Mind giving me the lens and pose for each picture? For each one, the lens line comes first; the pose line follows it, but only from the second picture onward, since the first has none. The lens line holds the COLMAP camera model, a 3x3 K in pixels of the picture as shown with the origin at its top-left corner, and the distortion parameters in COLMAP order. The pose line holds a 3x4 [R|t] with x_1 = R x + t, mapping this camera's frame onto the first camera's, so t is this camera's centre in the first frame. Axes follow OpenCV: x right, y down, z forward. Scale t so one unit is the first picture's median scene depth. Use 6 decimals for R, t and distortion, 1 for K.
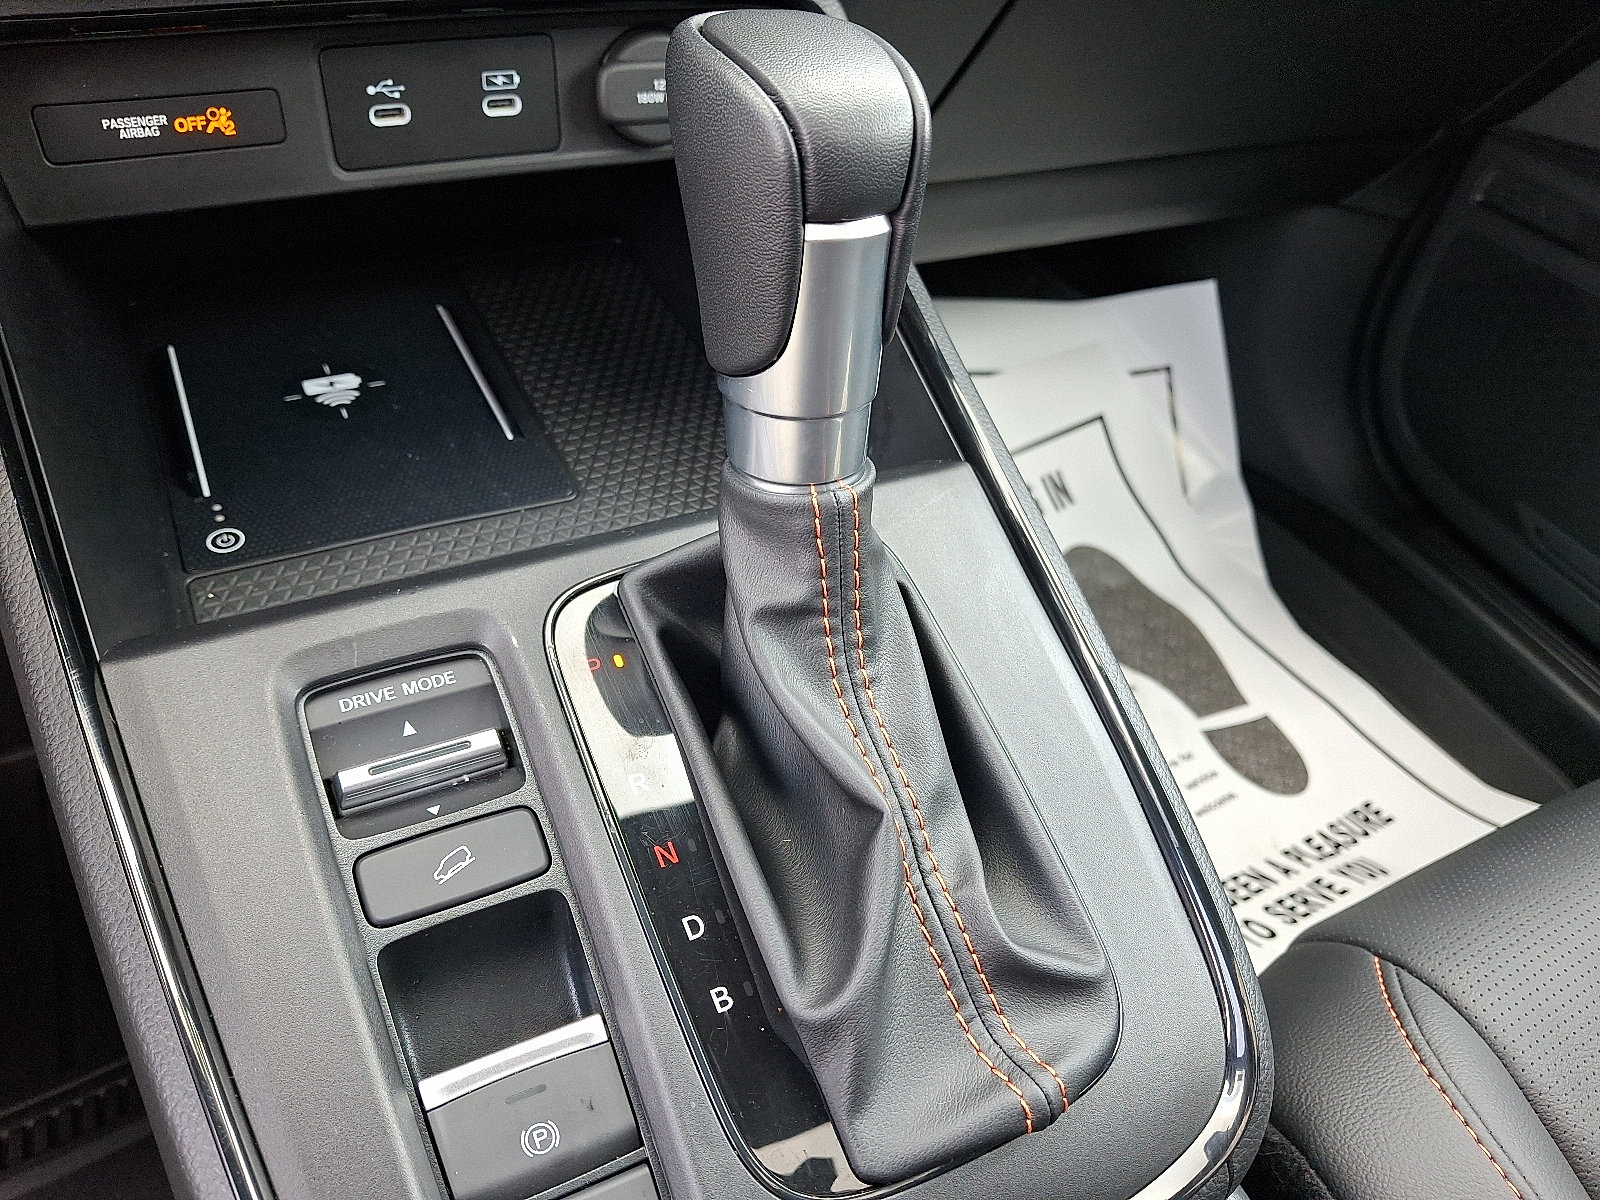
lens RADIAL K [[1232.5, 0, 785.0], [0, 1232.5, 604.8], [0, 0, 1]] dist [0.041938, -0.050920]
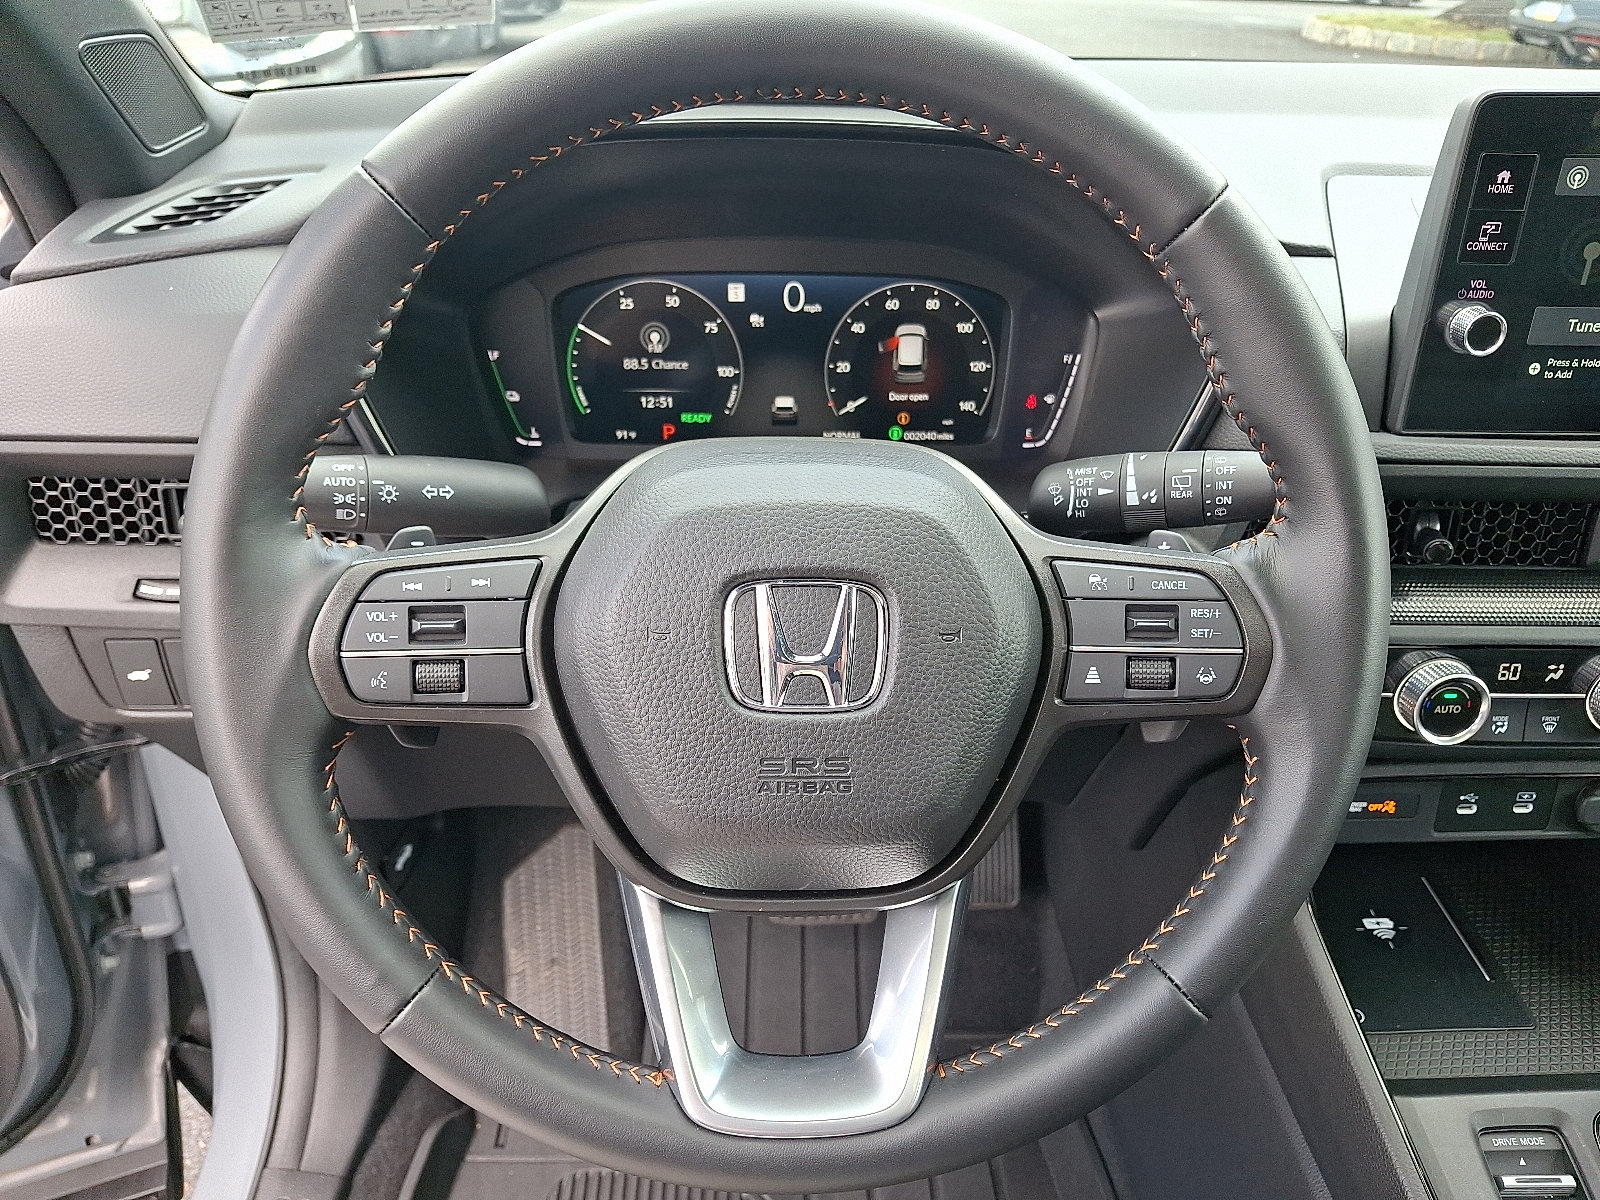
lens RADIAL K [[1232.5, 0, 799.9], [0, 1232.5, 612.7], [0, 0, 1]] dist [0.041938, -0.050920]
pose [[0.907260, 0.140257, -0.396494, -0.705479], [-0.231808, 0.953389, -0.193170, -0.095309], [0.350920, 0.267166, 0.897484, -1.548960]]
